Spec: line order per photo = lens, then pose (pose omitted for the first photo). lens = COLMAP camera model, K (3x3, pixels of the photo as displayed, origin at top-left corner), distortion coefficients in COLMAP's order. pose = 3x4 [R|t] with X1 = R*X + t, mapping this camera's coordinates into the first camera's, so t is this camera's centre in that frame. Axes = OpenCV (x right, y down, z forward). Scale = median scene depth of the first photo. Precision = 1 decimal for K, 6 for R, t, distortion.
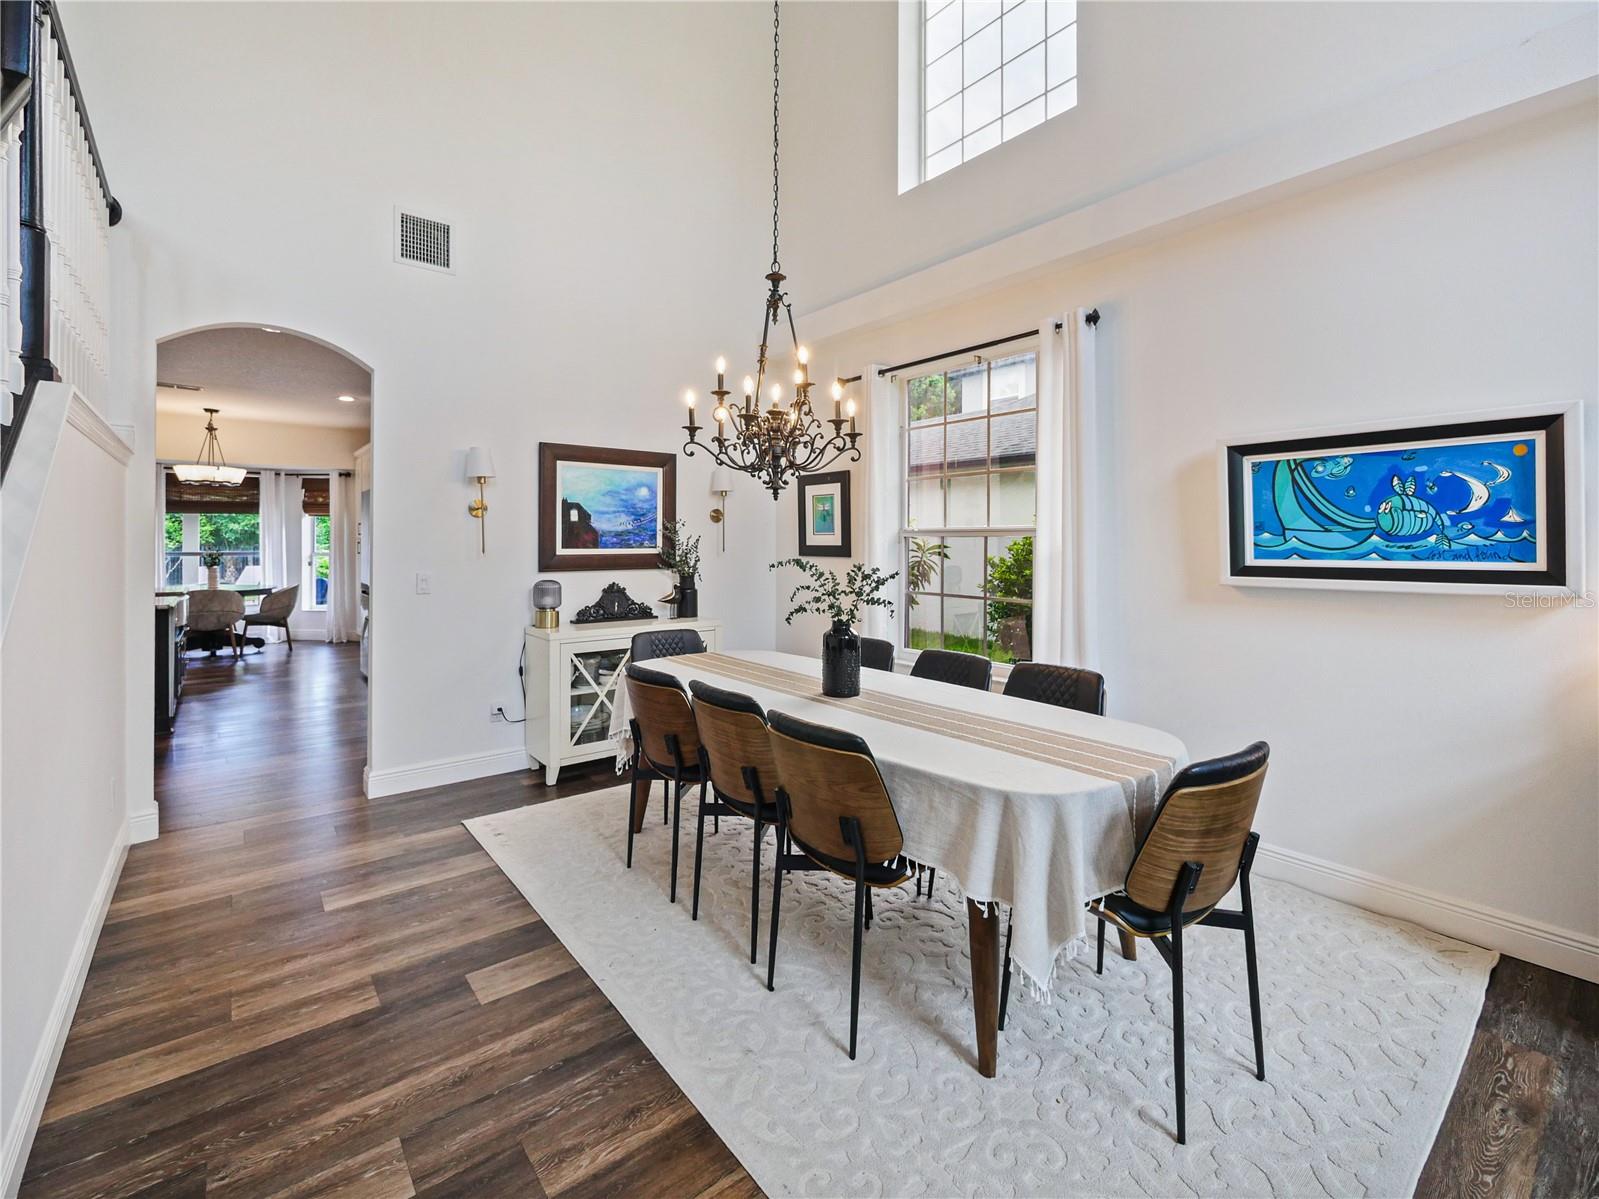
lens RADIAL K [[705.7, 0, 801.9], [0, 705.7, 502.2], [0, 0, 1]] dist [-0.002513, -0.001168]
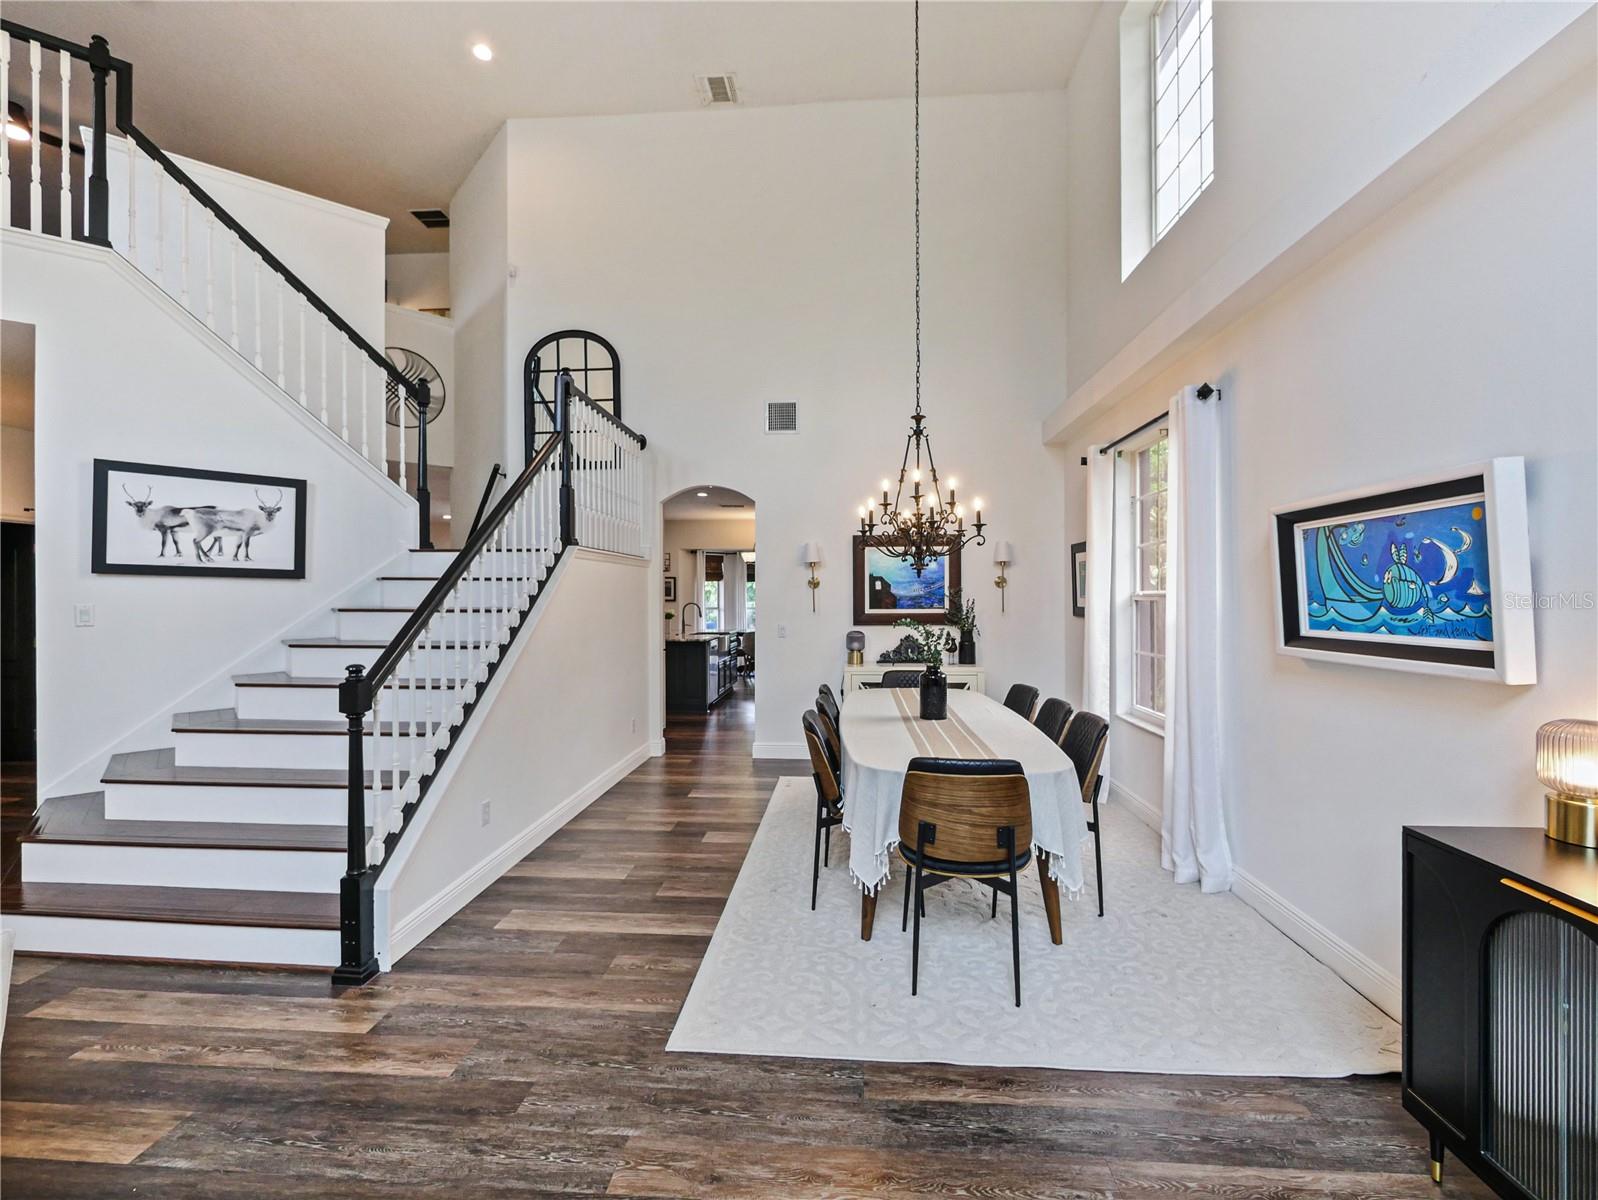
lens RADIAL K [[699.4, 0, 810.4], [0, 699.4, 527.9], [0, 0, 1]] dist [-0.001281, -0.000716]
pose [[0.733788, -0.069267, -0.675838, 0.828952], [0.041889, 0.997509, -0.056754, -0.034305], [0.678086, 0.013335, 0.734862, -0.183220]]
